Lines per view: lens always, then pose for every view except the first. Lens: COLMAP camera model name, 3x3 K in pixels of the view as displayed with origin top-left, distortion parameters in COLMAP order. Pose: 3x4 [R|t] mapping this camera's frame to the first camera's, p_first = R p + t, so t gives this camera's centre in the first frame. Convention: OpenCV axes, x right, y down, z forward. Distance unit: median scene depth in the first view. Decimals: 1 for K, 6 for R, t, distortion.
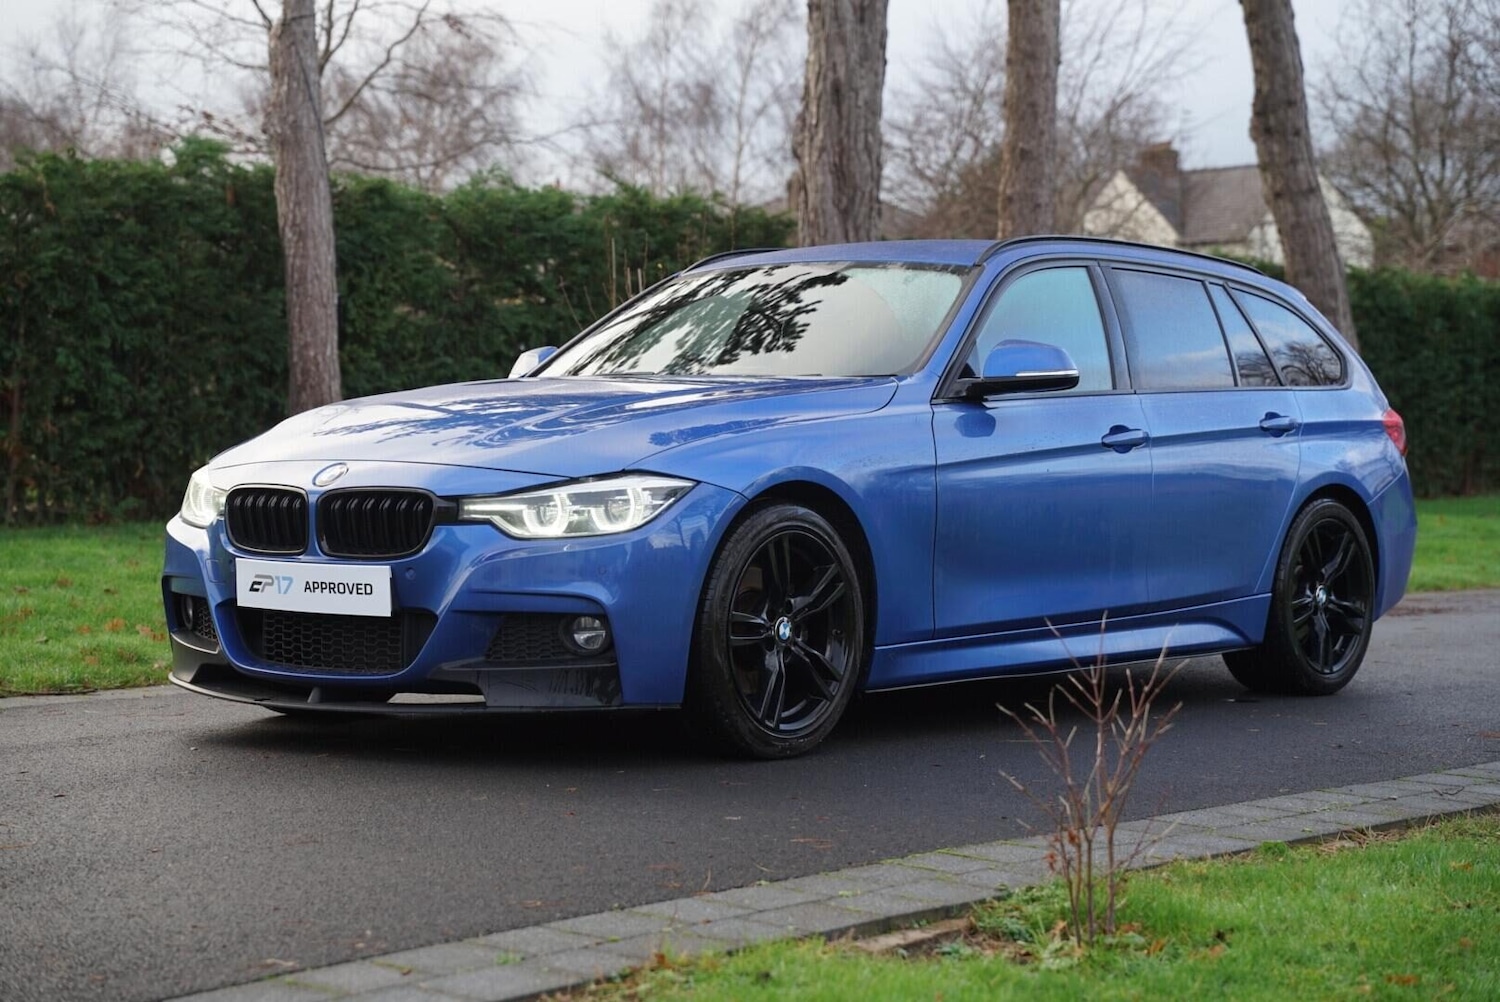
lens RADIAL K [[2807.1, 0, 750.0], [0, 2807.1, 501.0], [0, 0, 1]] dist [0.539555, -1.174215]
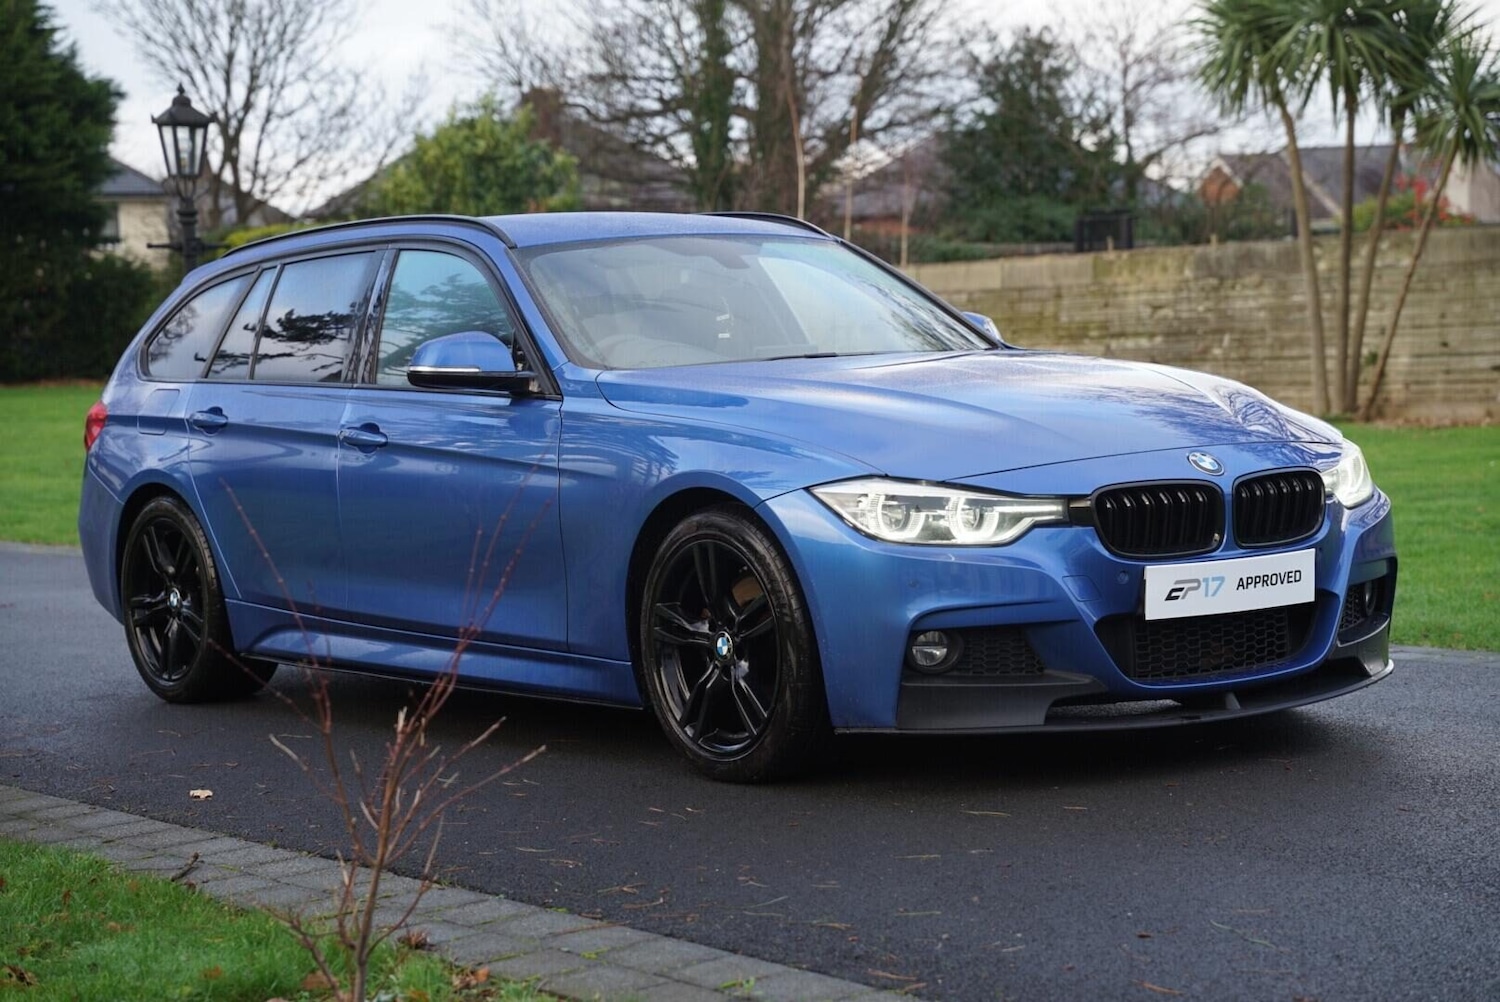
lens RADIAL K [[2807.1, 0, 750.0], [0, 2807.1, 501.0], [0, 0, 1]] dist [0.539555, -1.174215]
pose [[0.251754, -0.075836, 0.964816, -0.385778], [0.069878, 0.995747, 0.060034, -0.022485], [-0.965265, 0.052306, 0.255982, 0.324602]]
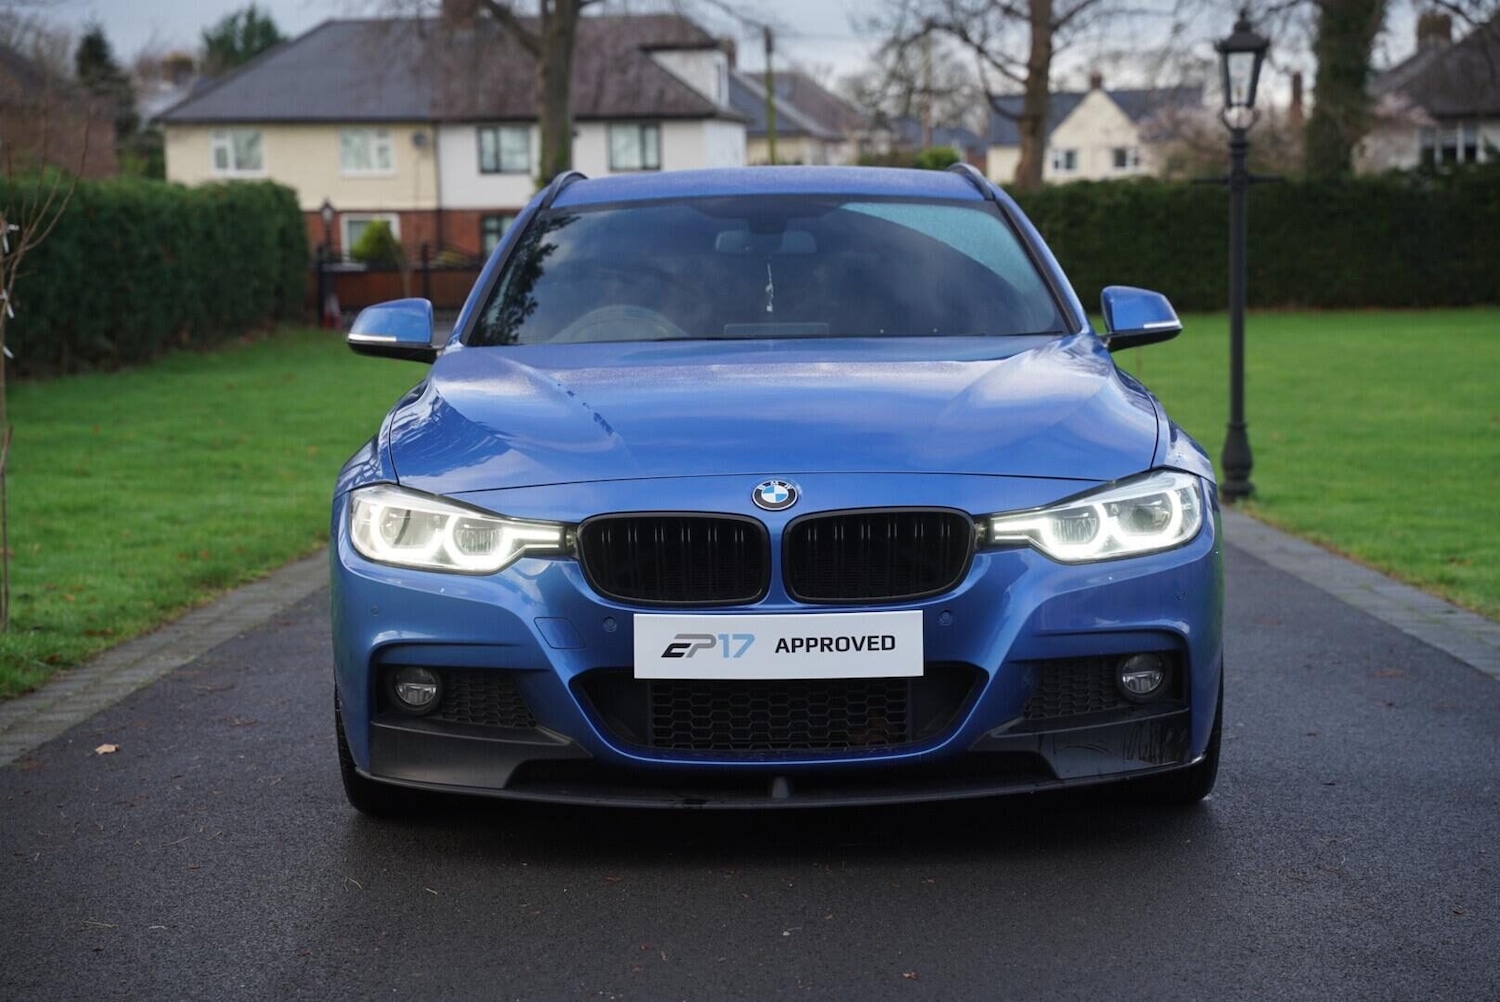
lens RADIAL K [[2807.1, 0, 750.0], [0, 2807.1, 501.0], [0, 0, 1]] dist [0.539555, -1.174215]
pose [[0.786109, -0.064897, 0.614671, -0.218973], [0.039090, 0.997702, 0.055344, -0.017578], [-0.616850, -0.019479, 0.786840, 0.148938]]
